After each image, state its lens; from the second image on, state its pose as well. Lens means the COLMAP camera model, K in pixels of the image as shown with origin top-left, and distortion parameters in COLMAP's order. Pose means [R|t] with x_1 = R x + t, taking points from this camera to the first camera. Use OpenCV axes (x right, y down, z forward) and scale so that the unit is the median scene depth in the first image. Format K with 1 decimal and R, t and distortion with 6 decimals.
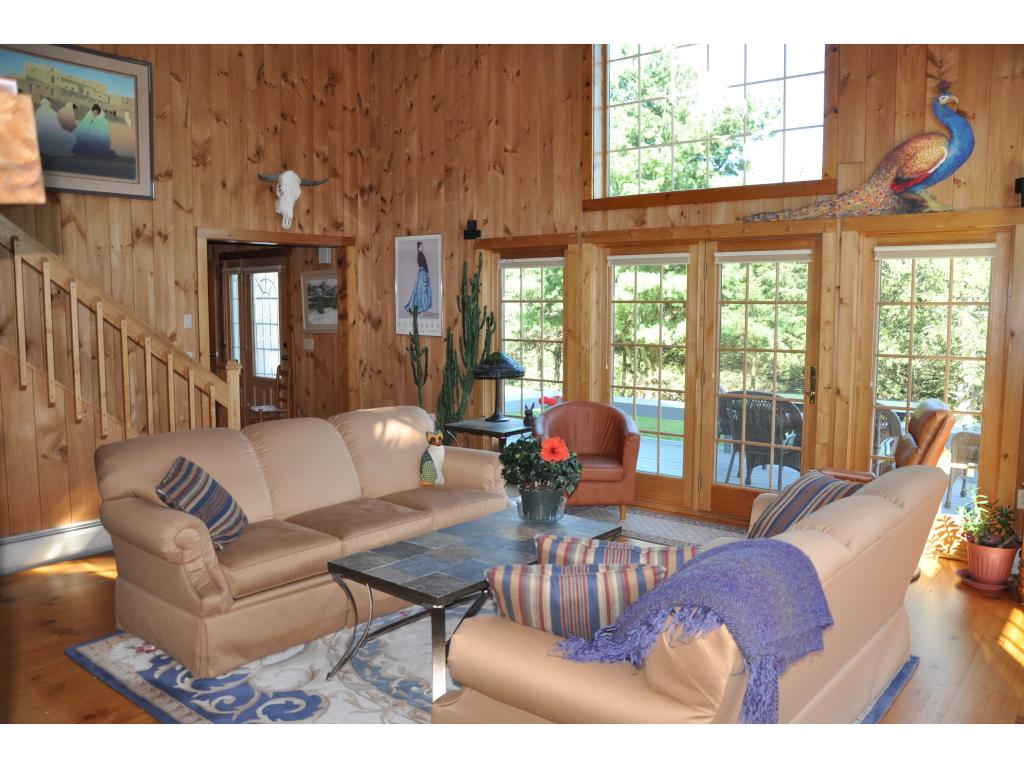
lens RADIAL K [[809.8, 0, 514.2], [0, 809.8, 389.2], [0, 0, 1]] dist [-0.153818, 0.132364]
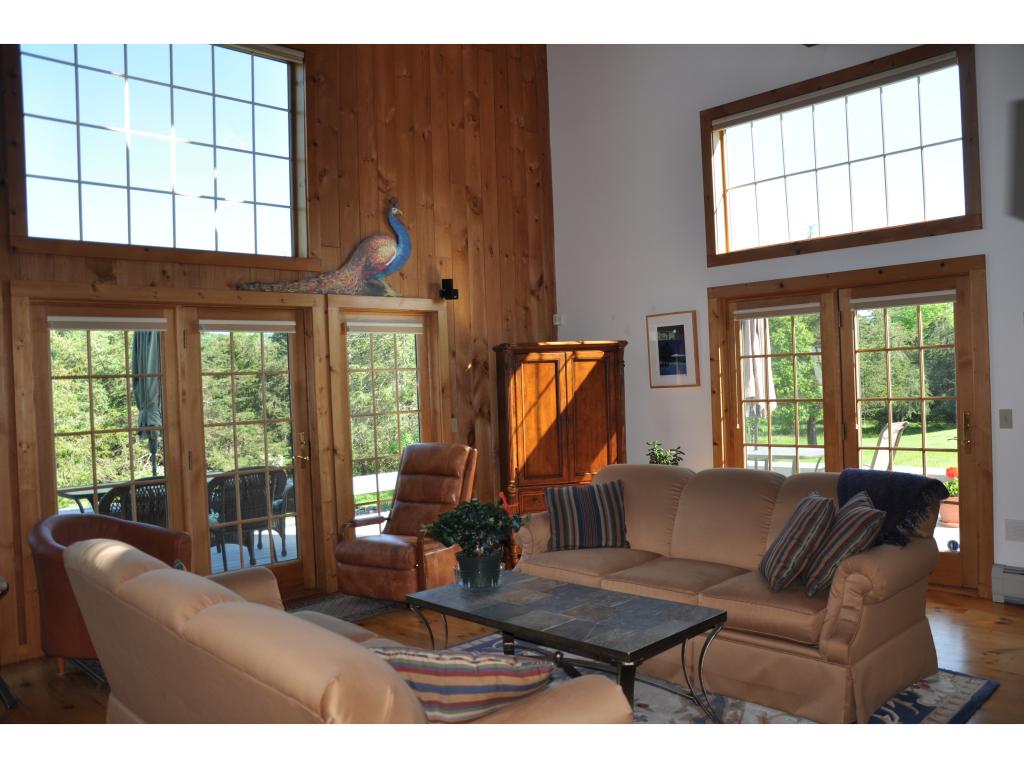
lens RADIAL K [[809.8, 0, 514.2], [0, 809.8, 389.2], [0, 0, 1]] dist [-0.153818, 0.132364]
pose [[0.101438, -0.025785, 0.994508, -0.726982], [0.134195, 0.990882, 0.012003, -0.067015], [-0.985750, 0.132240, 0.103973, 0.677636]]
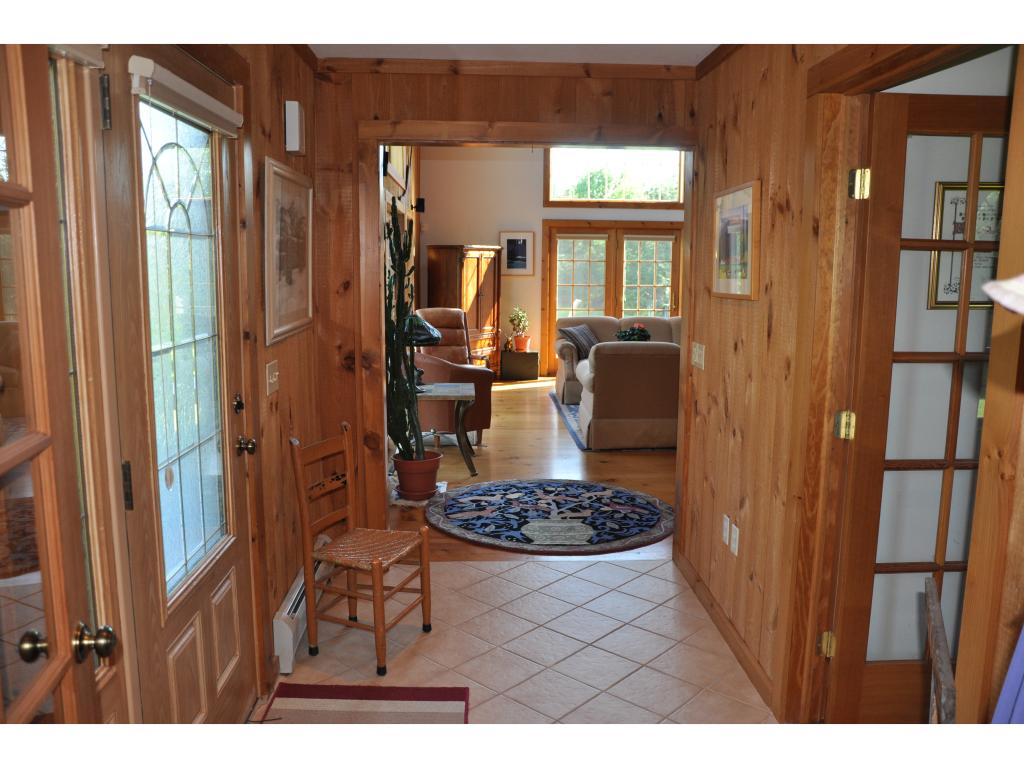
lens RADIAL K [[809.8, 0, 514.2], [0, 809.8, 389.2], [0, 0, 1]] dist [-0.153818, 0.132364]
pose [[-0.687604, -0.127618, 0.714783, -1.018145], [0.054600, 0.972558, 0.226165, -0.222371], [-0.724031, 0.194539, -0.661766, 2.120458]]
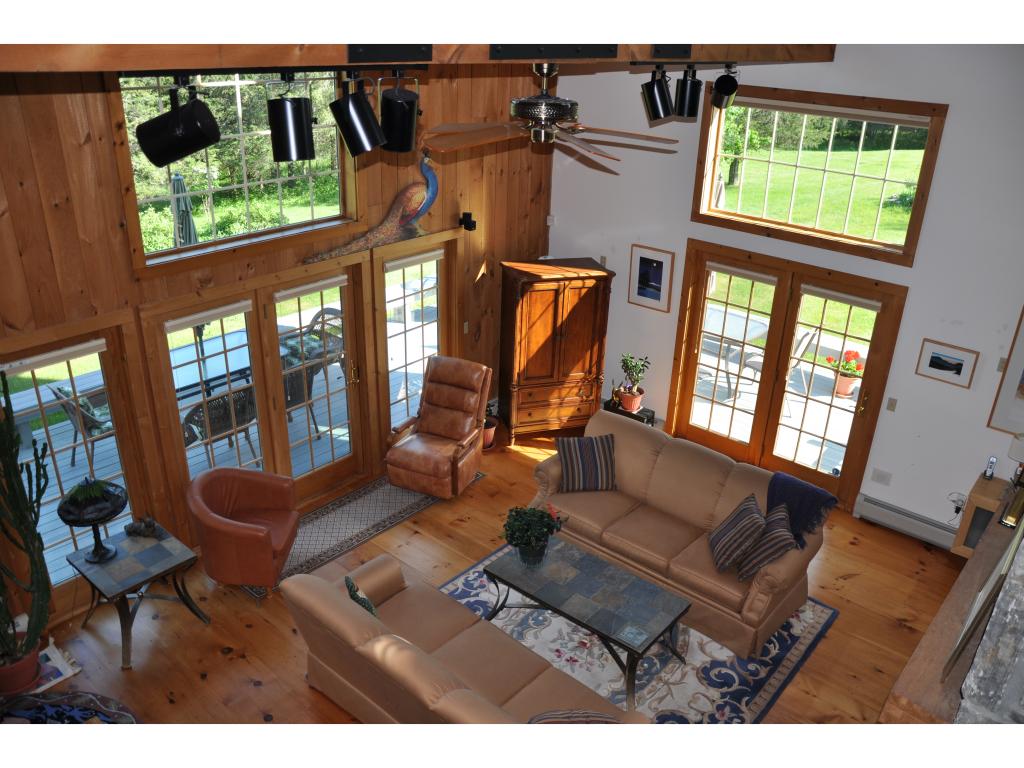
lens RADIAL K [[809.8, 0, 514.2], [0, 809.8, 389.2], [0, 0, 1]] dist [-0.153818, 0.132364]
pose [[0.000571, -0.427639, 0.903949, -0.919241], [0.065045, 0.902051, 0.426700, -0.587210], [-0.997882, 0.058554, 0.028331, 0.789490]]
